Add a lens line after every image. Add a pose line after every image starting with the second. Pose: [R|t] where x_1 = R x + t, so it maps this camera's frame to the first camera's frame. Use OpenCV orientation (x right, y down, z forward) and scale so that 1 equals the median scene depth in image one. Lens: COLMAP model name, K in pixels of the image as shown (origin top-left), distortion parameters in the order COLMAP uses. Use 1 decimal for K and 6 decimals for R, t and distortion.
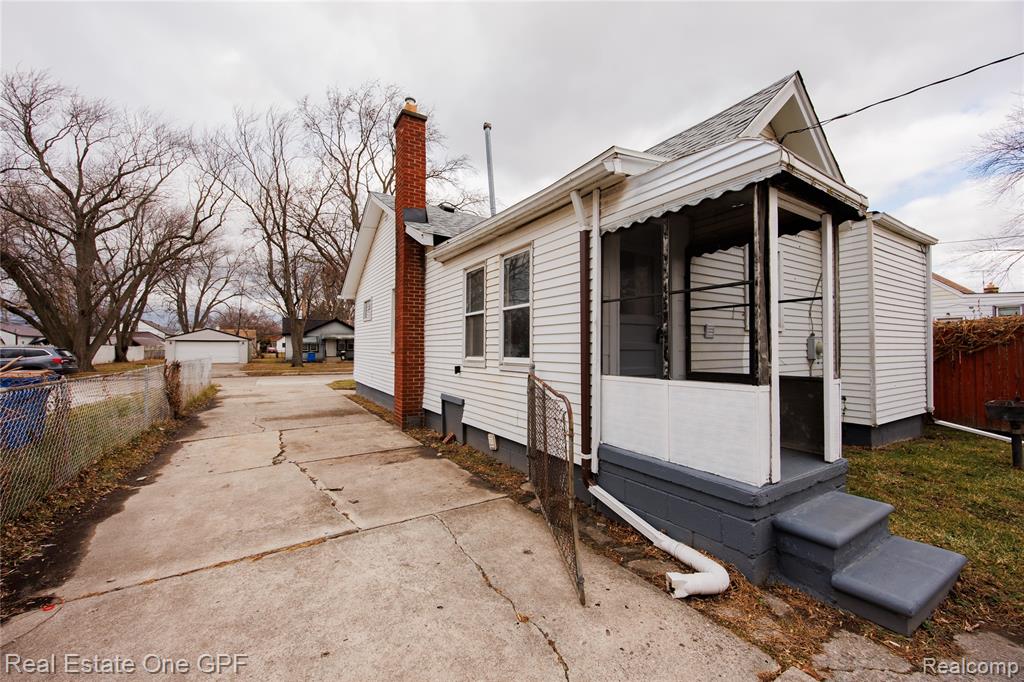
lens RADIAL K [[394.8, 0, 510.4], [0, 394.8, 345.2], [0, 0, 1]] dist [-0.001265, -0.000214]
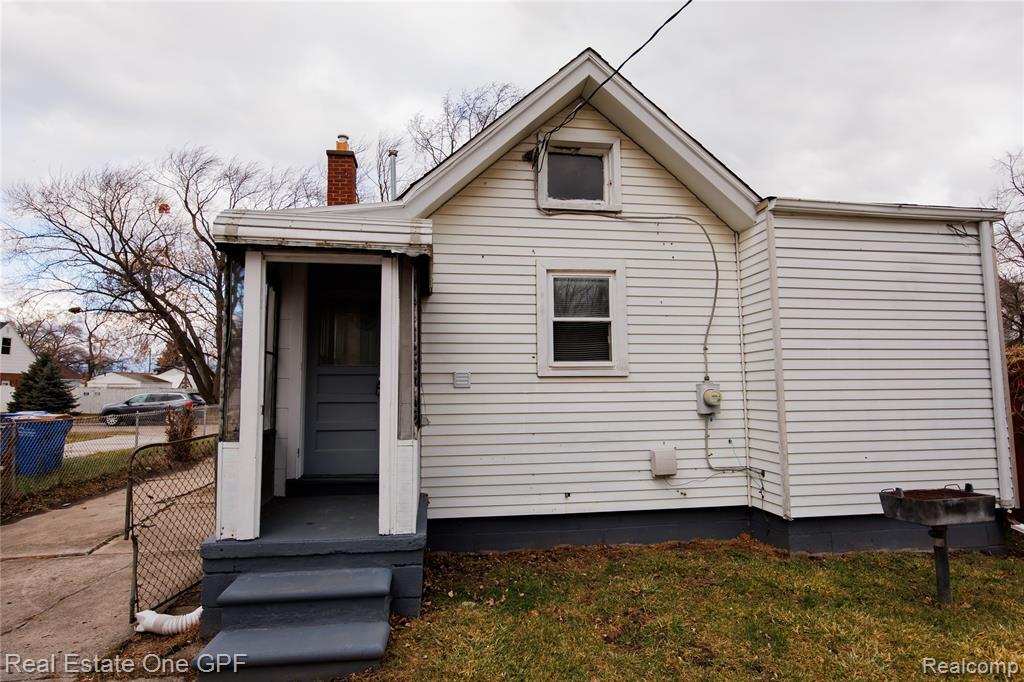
lens RADIAL K [[541.2, 0, 512.0], [0, 541.2, 338.3], [0, 0, 1]] dist [-0.001969, -0.000490]
pose [[0.916642, -0.042009, -0.397496, 0.860350], [0.008432, 0.996273, -0.085846, -0.018252], [0.399620, 0.075339, 0.913580, -0.014645]]
